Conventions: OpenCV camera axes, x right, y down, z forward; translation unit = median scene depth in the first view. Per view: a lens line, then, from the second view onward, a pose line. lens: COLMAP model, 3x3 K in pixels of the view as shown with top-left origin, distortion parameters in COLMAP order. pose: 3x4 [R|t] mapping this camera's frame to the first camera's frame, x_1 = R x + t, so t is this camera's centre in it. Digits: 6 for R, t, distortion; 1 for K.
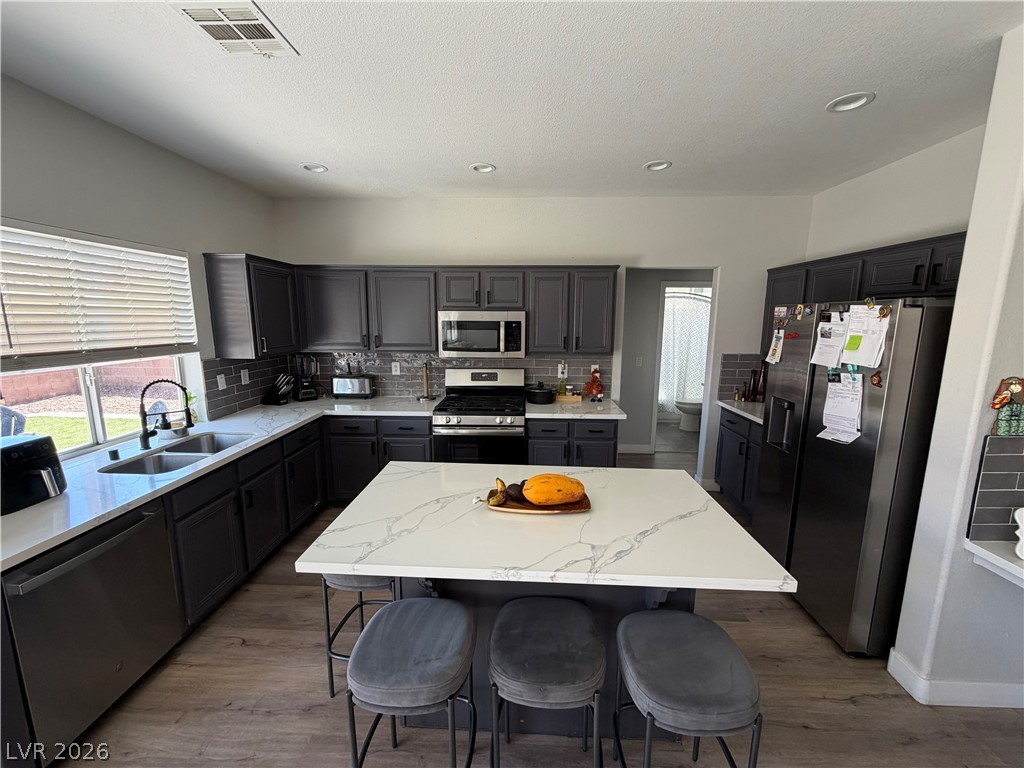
lens RADIAL K [[410.1, 0, 511.2], [0, 410.1, 383.9], [0, 0, 1]] dist [0.001541, 0.000173]
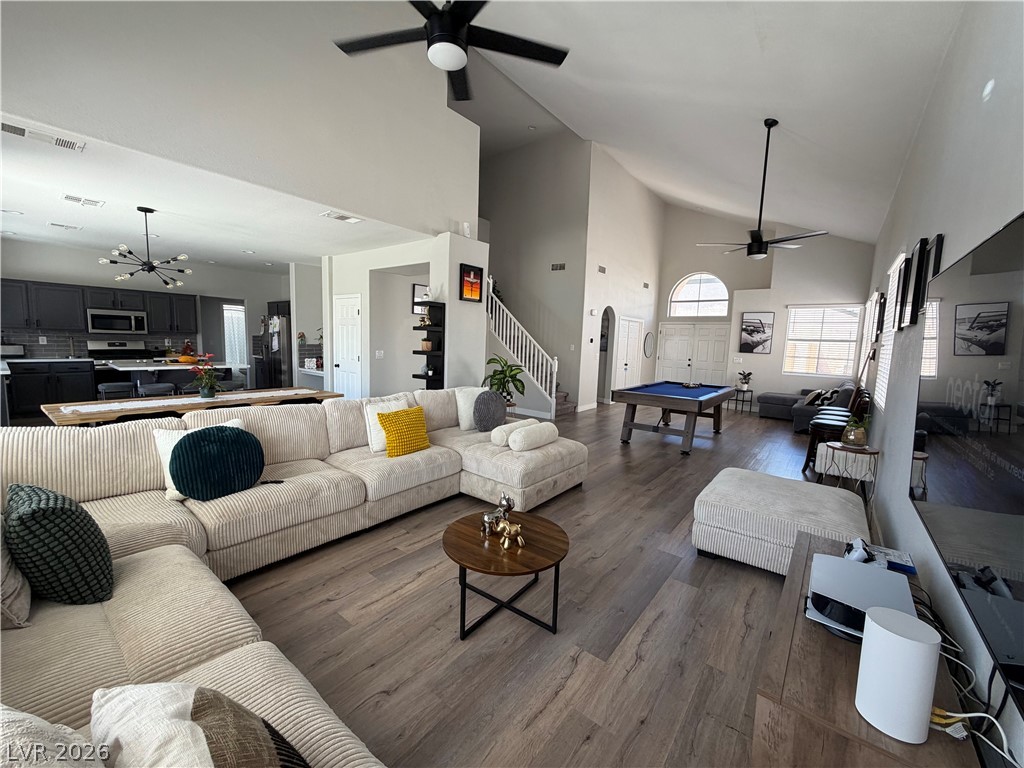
lens RADIAL K [[410.1, 0, 509.3], [0, 410.1, 382.1], [0, 0, 1]] dist [0.001541, 0.000173]
pose [[0.597799, -0.073076, 0.798308, -0.541194], [0.097242, 0.995093, 0.018272, 0.314271], [-0.795726, 0.066706, 0.601972, -1.679622]]
